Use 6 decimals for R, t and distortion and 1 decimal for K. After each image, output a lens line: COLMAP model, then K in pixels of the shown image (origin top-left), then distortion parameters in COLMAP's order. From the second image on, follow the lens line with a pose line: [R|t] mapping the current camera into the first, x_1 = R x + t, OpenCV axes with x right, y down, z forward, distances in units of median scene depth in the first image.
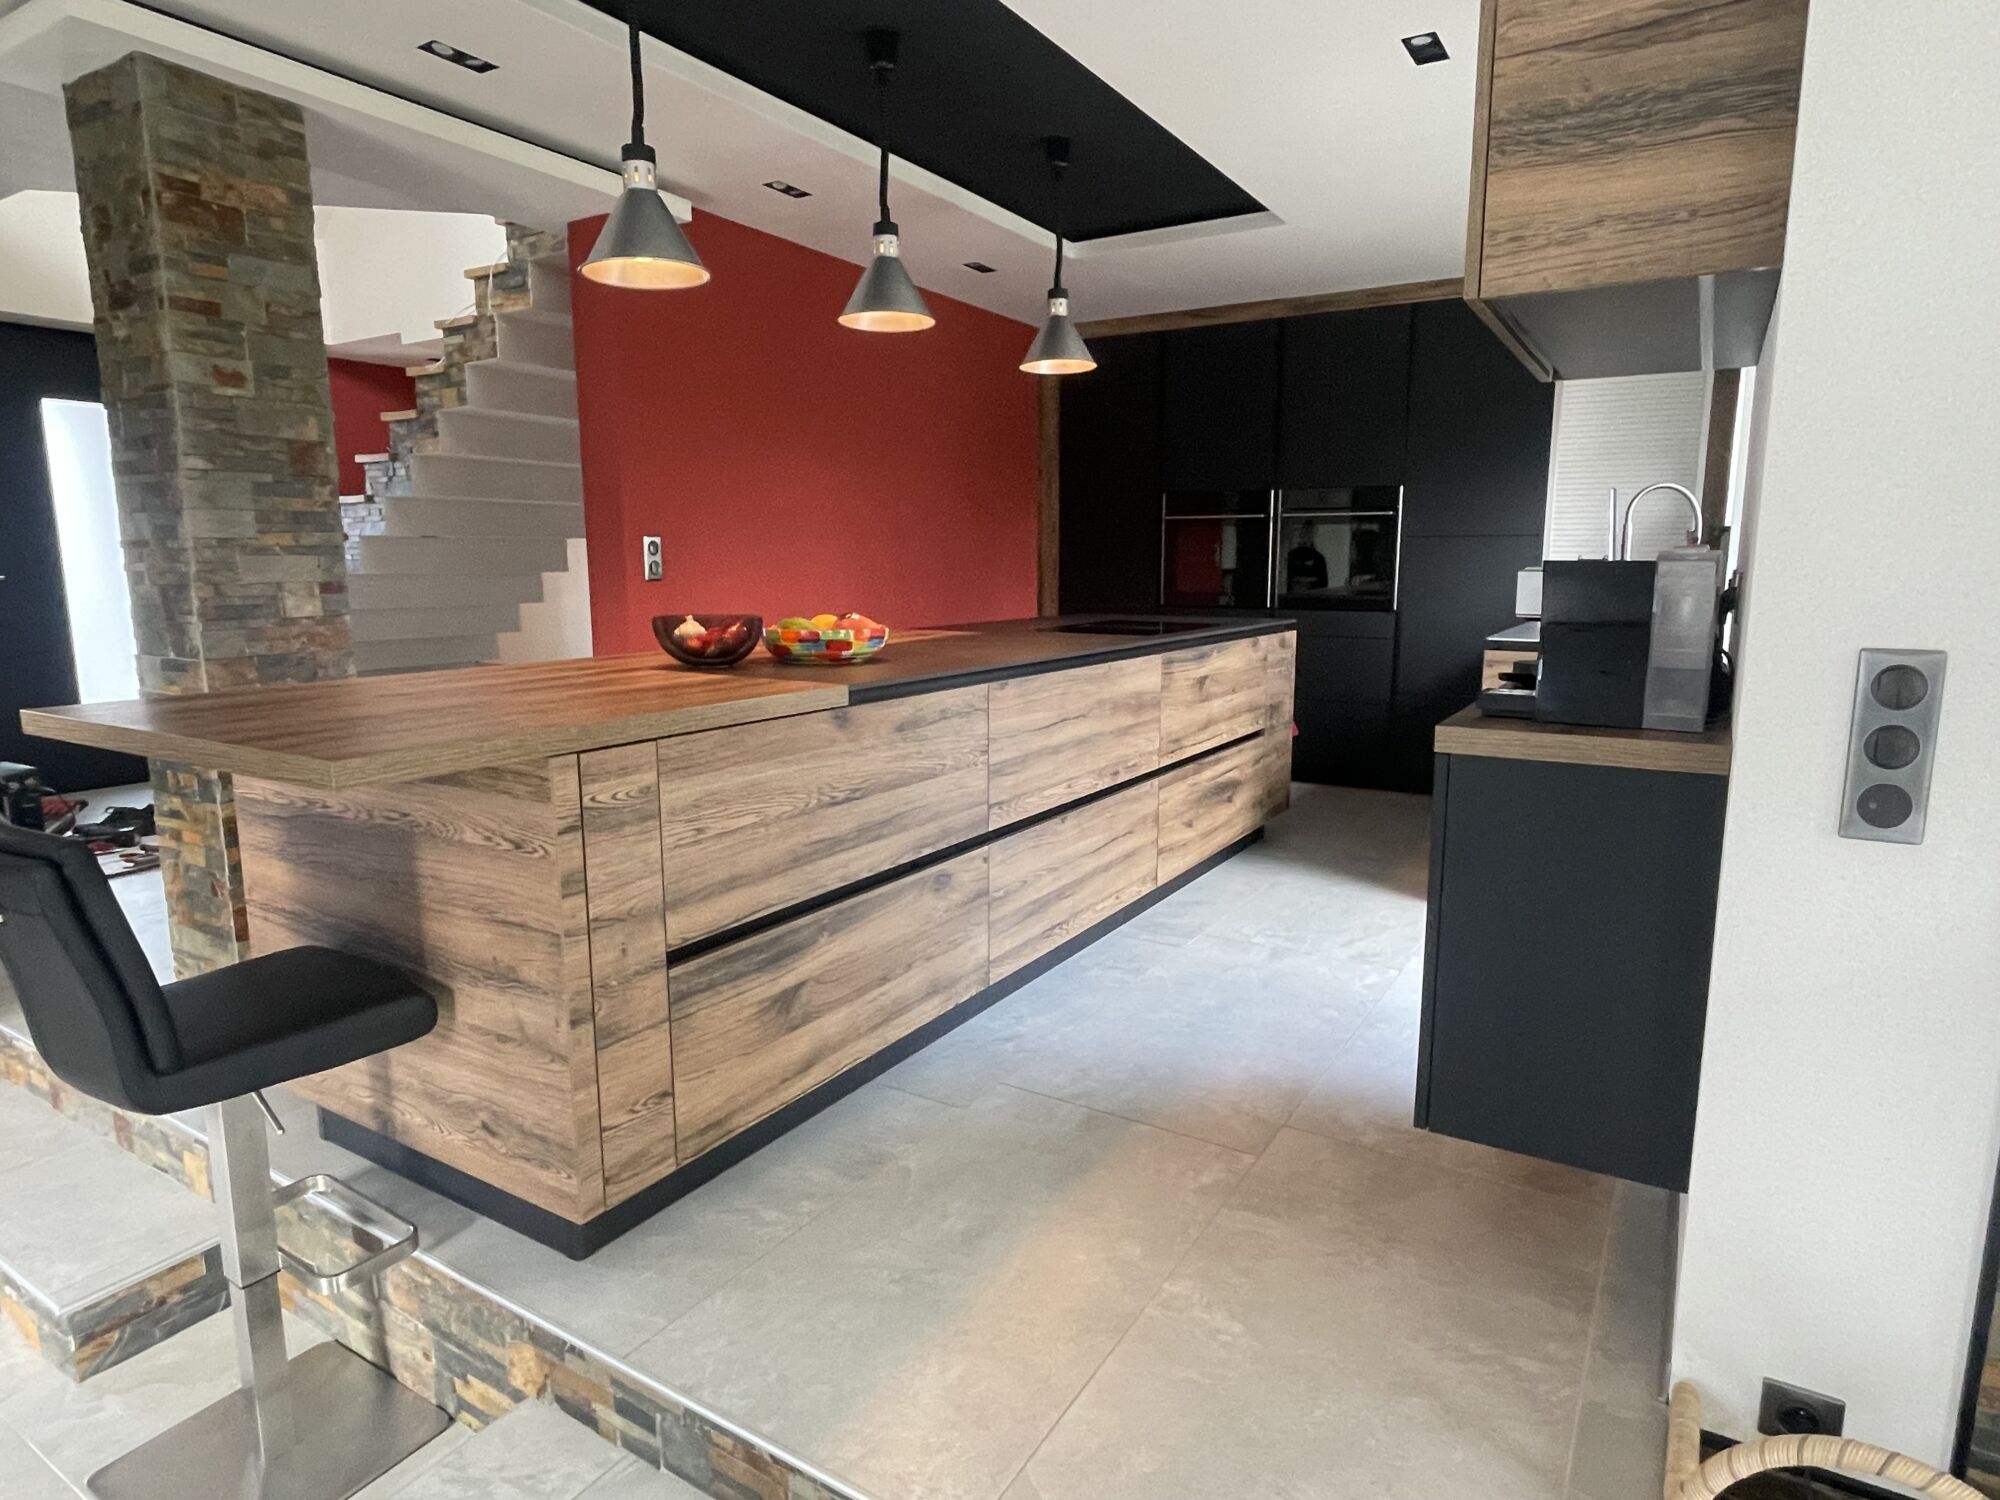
lens RADIAL K [[1136.3, 0, 1007.1], [0, 1136.3, 761.0], [0, 0, 1]] dist [-0.002473, -0.000790]
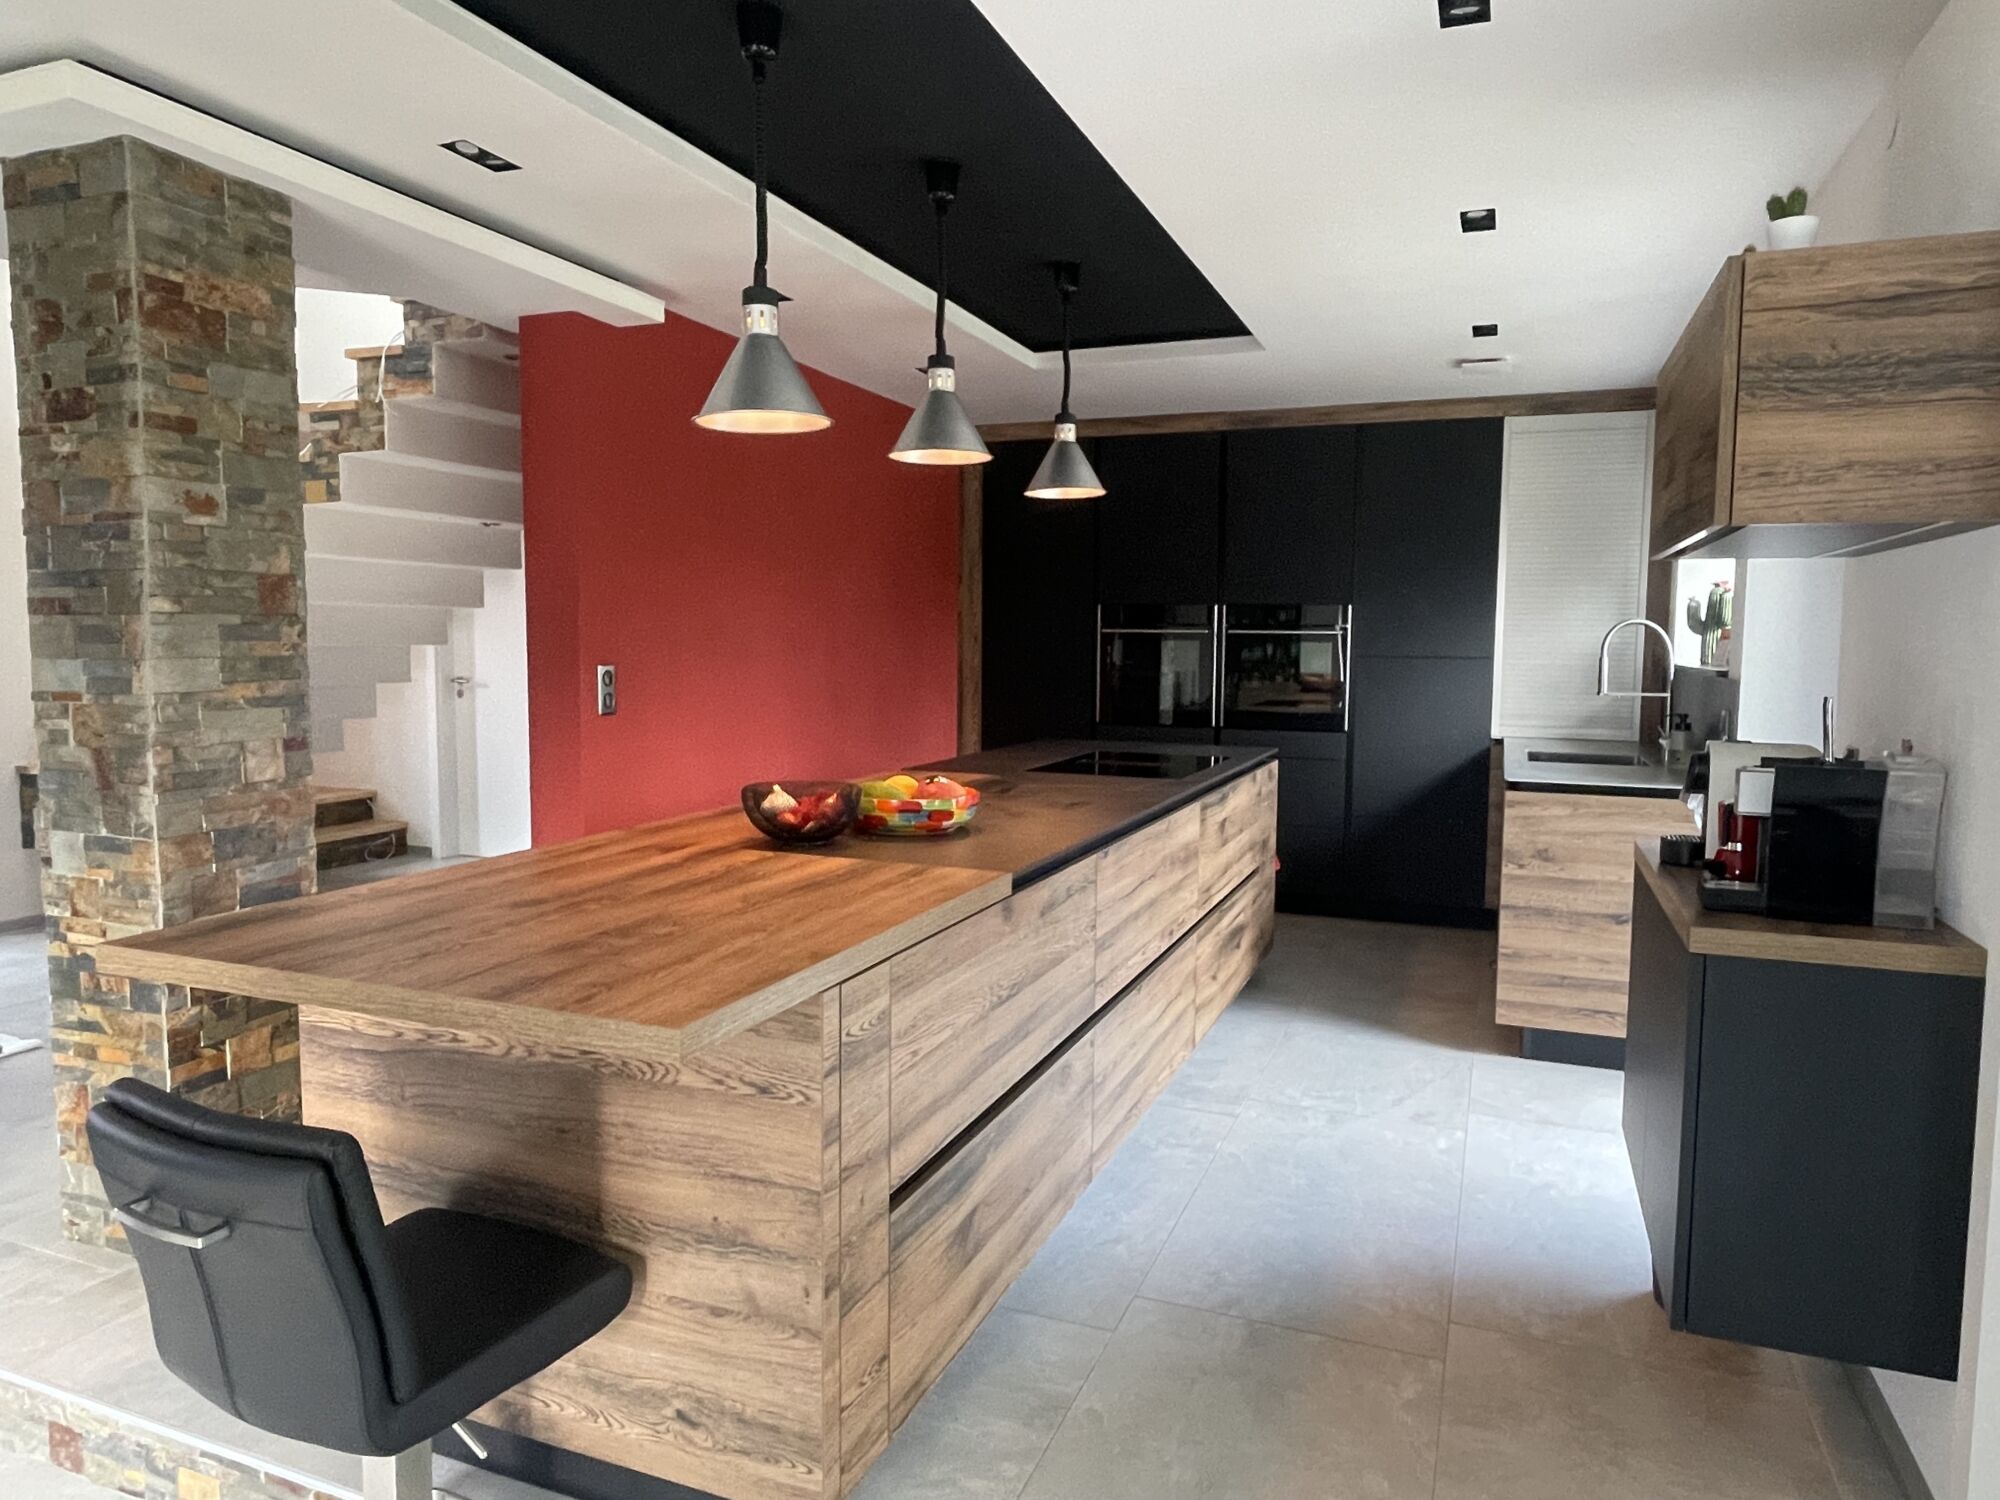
lens RADIAL K [[1273.4, 0, 986.4], [0, 1273.4, 752.8], [0, 0, 1]] dist [-0.005083, 0.000232]
pose [[0.985057, -0.006208, 0.172116, -0.280038], [0.019782, 0.996815, -0.077263, -0.070253], [-0.171088, 0.079513, 0.982042, -0.015748]]
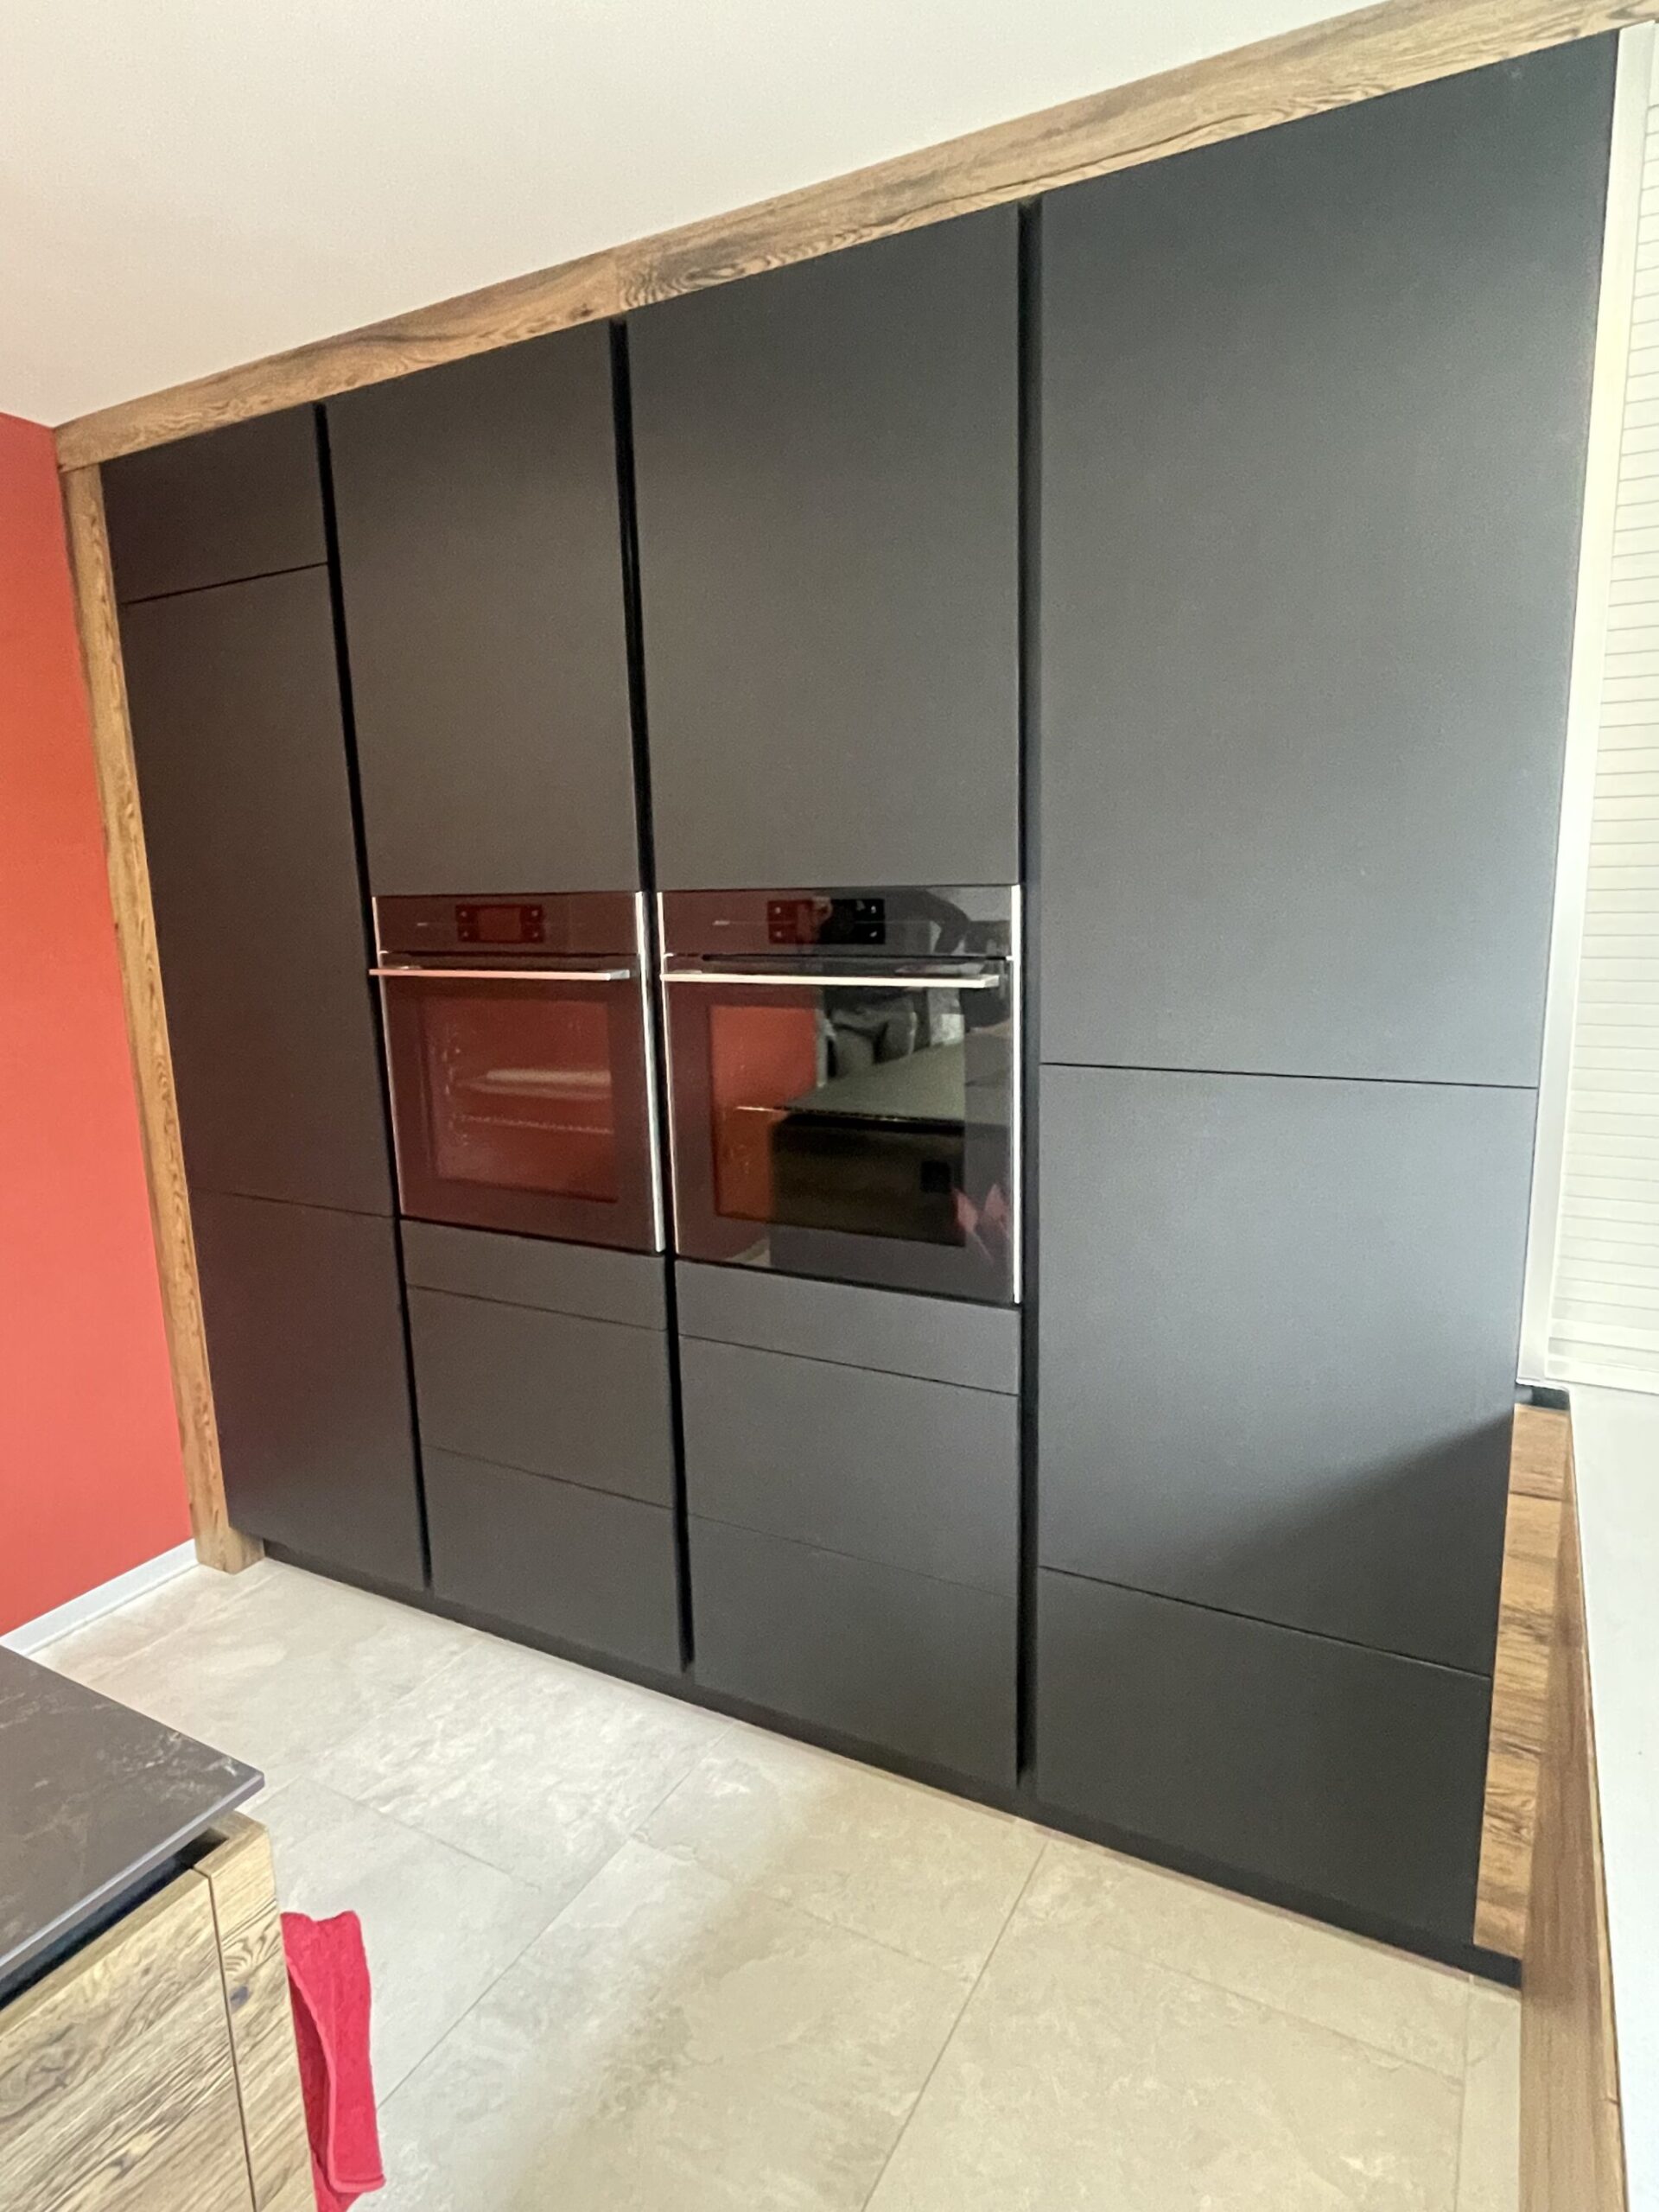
lens RADIAL K [[1256.7, 0, 837.6], [0, 1256.7, 1103.1], [0, 0, 1]] dist [-0.002473, -0.000790]
pose [[0.997853, -0.033976, 0.055985, 0.527798], [0.033591, 0.999405, 0.007805, -0.358954], [-0.056217, -0.005907, 0.998401, 1.290281]]
